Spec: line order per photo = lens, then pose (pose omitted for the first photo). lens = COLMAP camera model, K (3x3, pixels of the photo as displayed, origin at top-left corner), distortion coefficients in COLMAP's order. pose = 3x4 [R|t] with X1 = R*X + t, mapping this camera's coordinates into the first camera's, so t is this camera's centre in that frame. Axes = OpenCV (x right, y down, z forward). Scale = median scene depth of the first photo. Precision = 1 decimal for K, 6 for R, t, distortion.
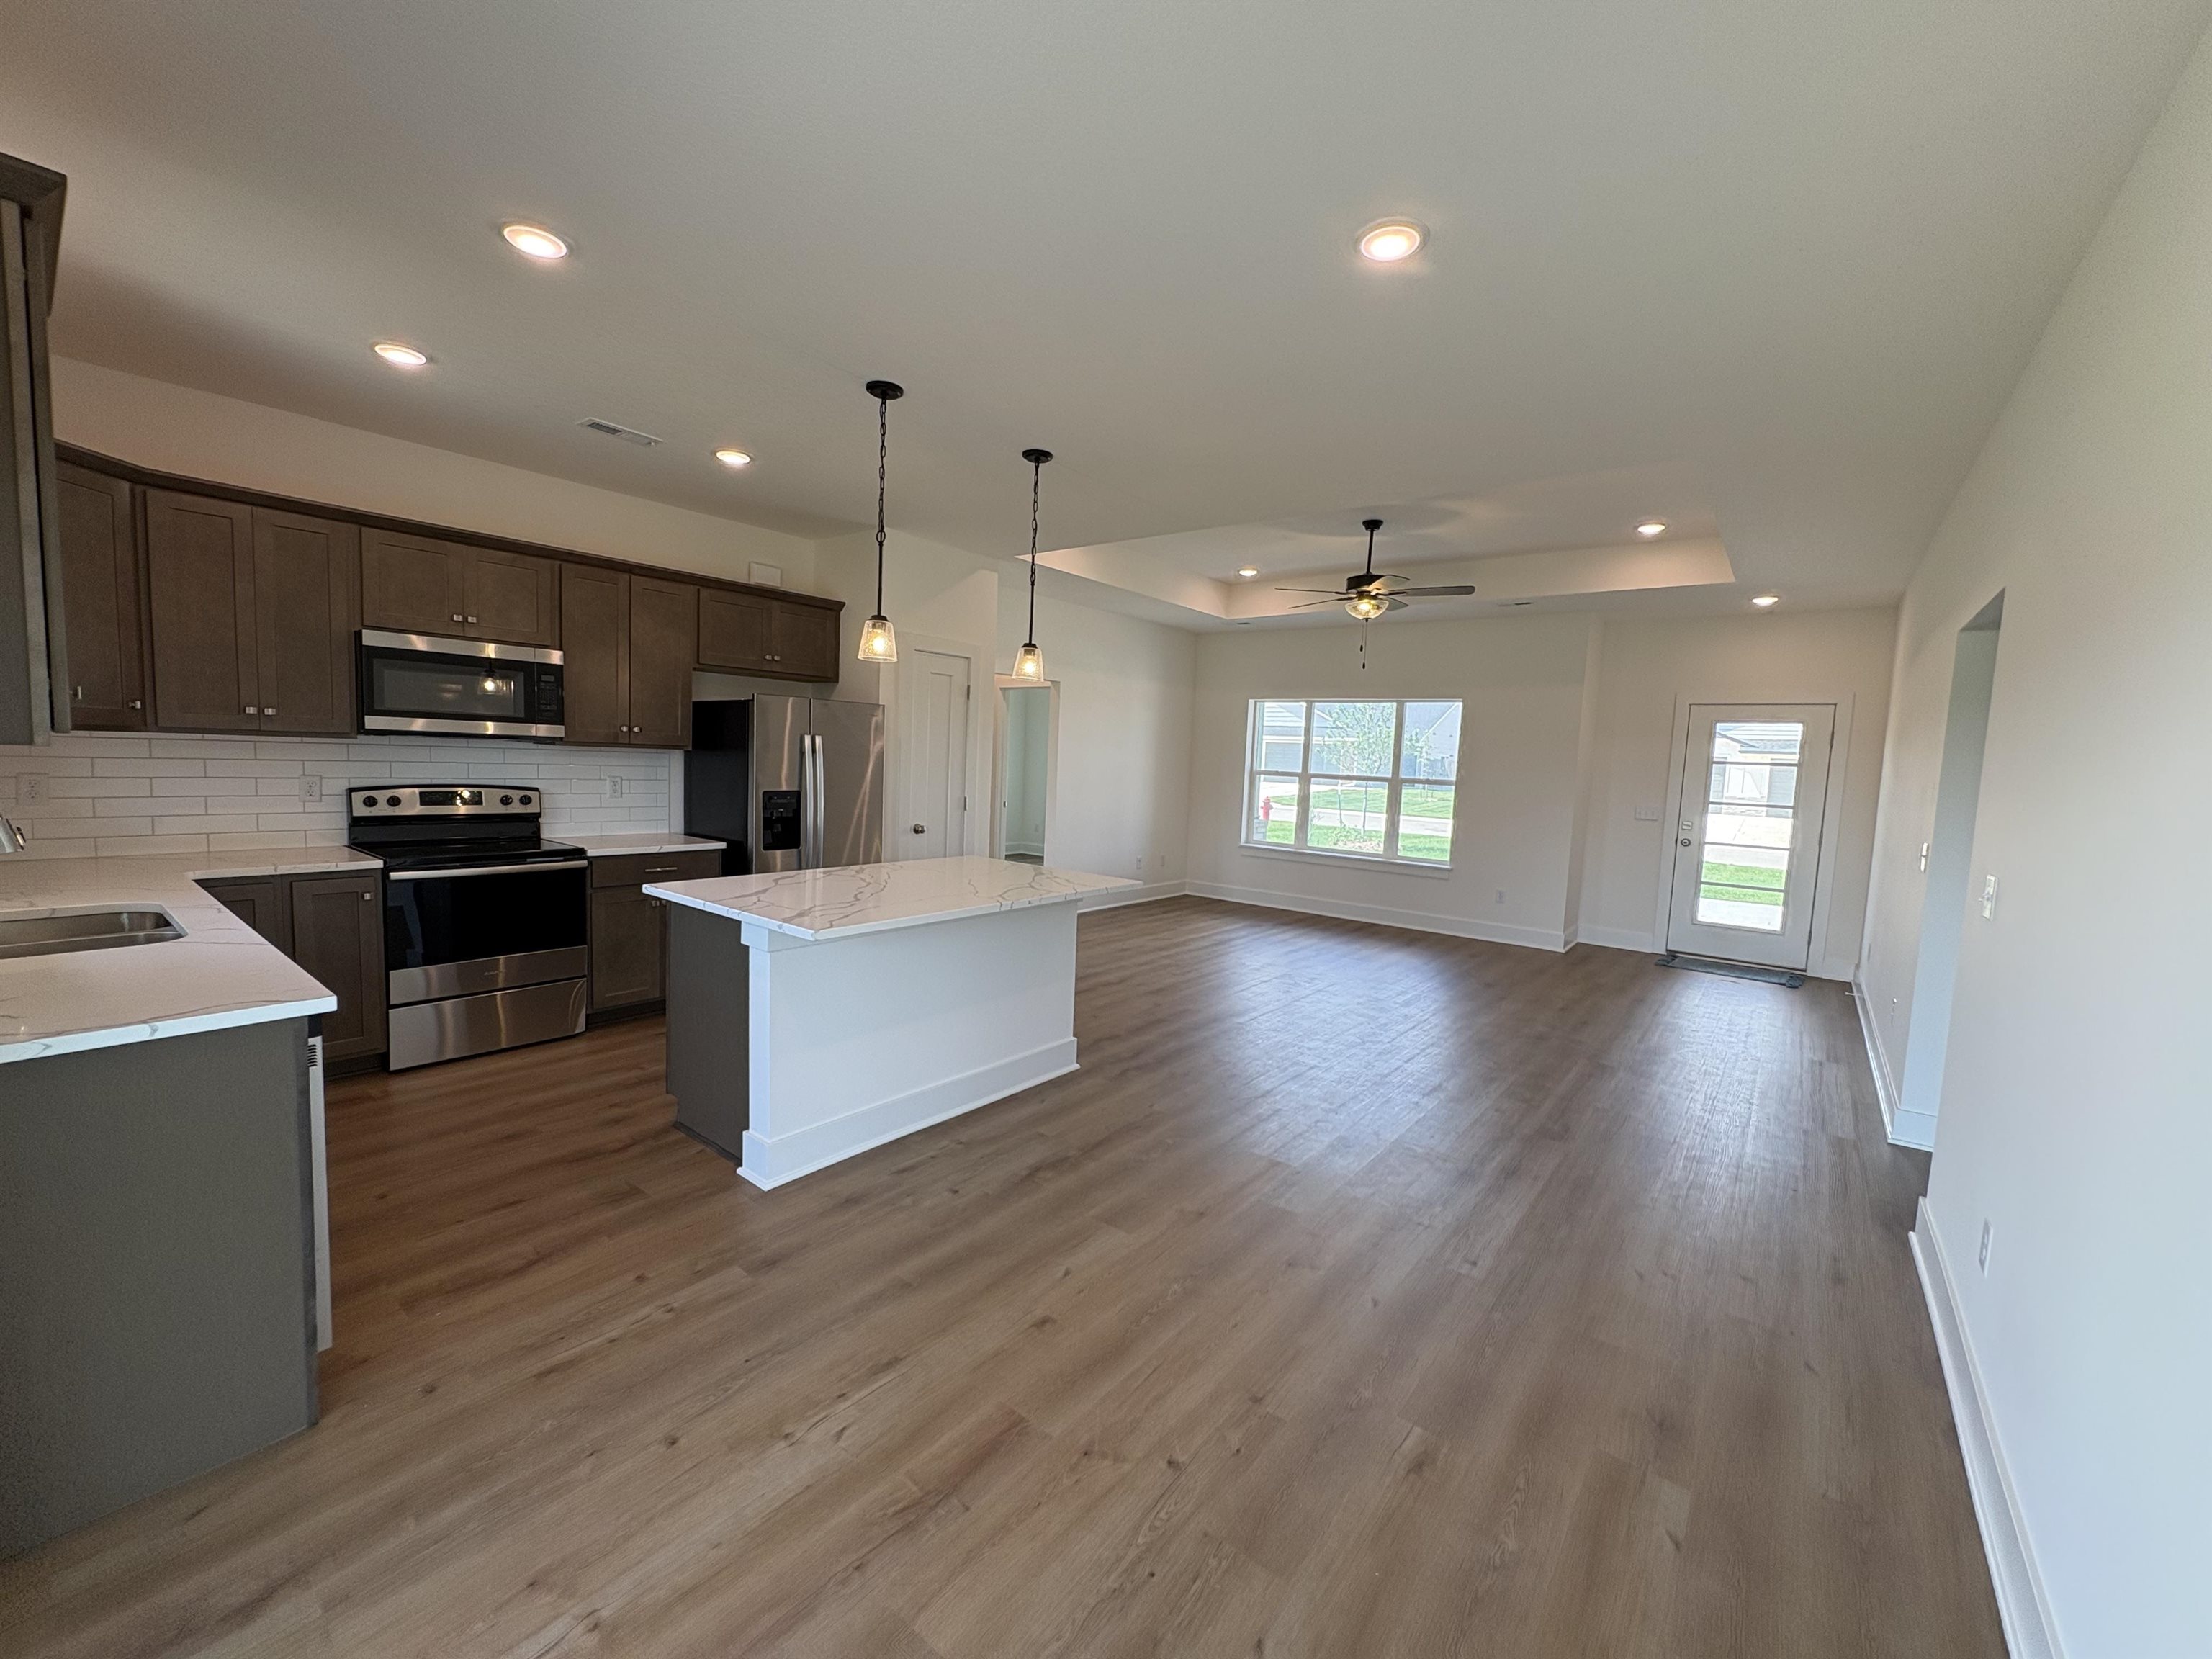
lens RADIAL K [[886.2, 0, 1108.4], [0, 886.2, 822.5], [0, 0, 1]] dist [0.002778, 0.000249]
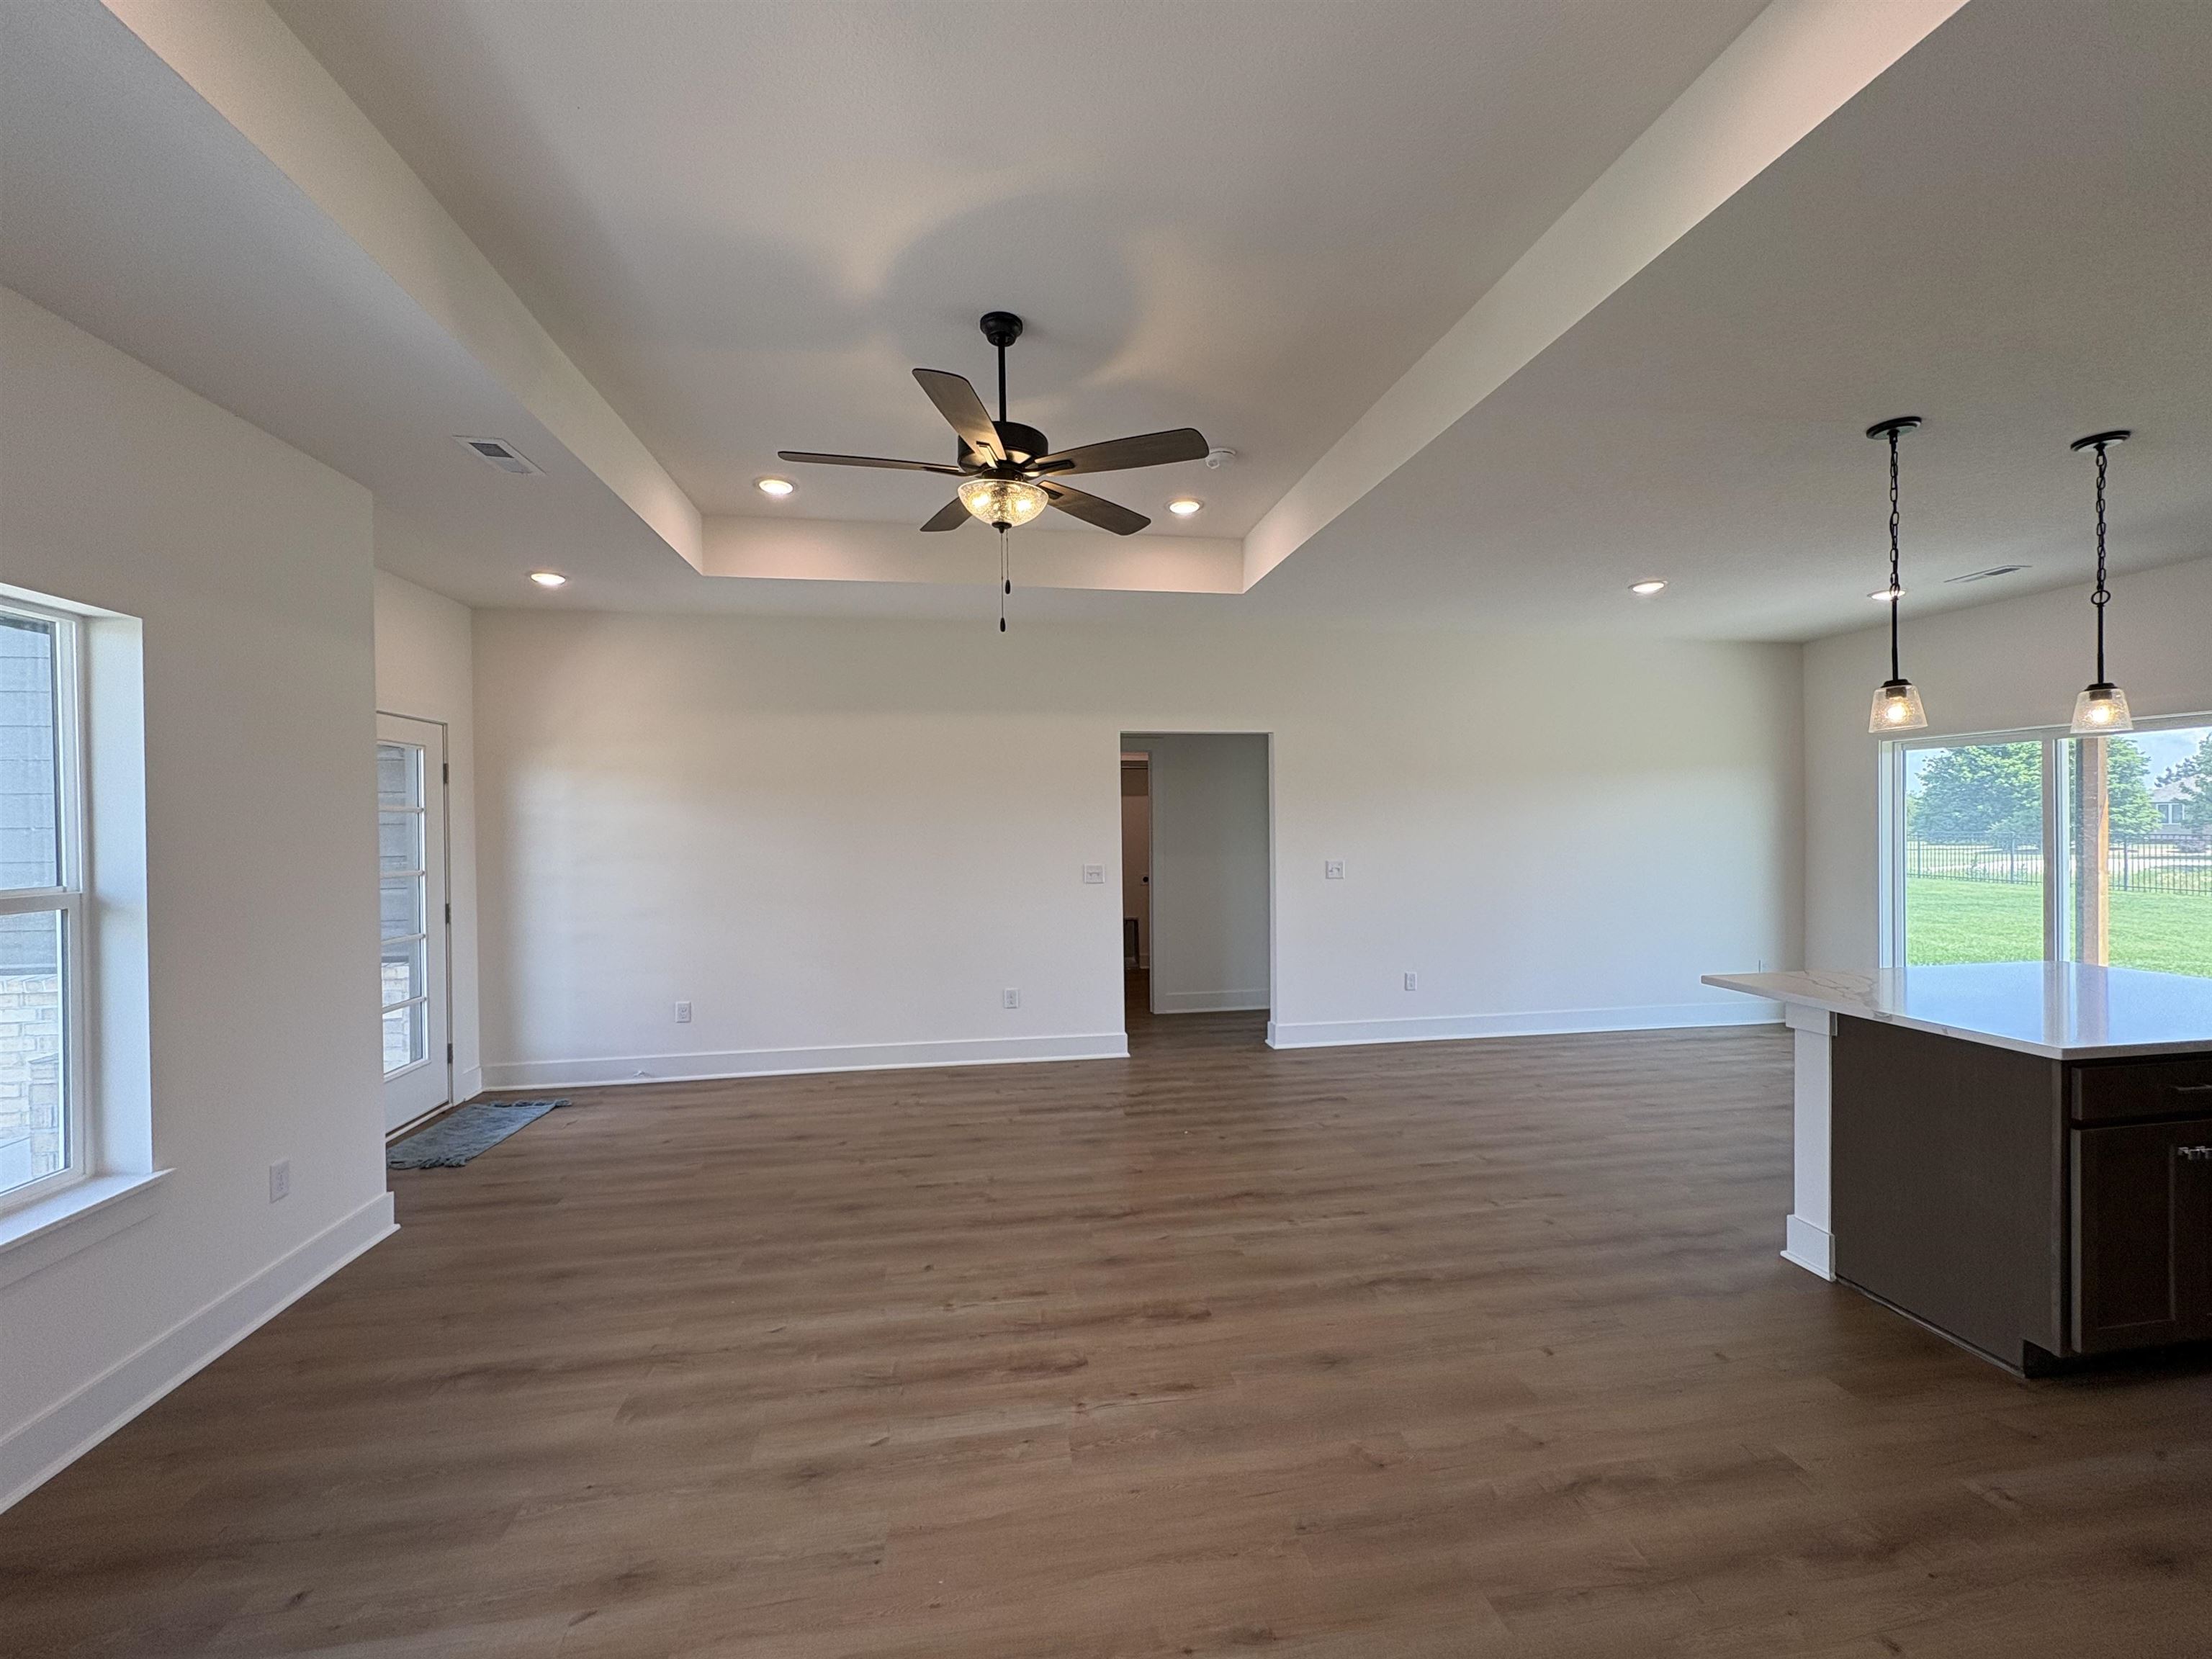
lens RADIAL K [[873.4, 0, 1104.8], [0, 873.4, 833.3], [0, 0, 1]] dist [-0.000546, -0.000007]
pose [[-0.737615, -0.043333, 0.673829, -0.089122], [0.030468, 0.994786, 0.097326, -0.153229], [-0.674534, 0.092320, -0.732449, 1.807385]]
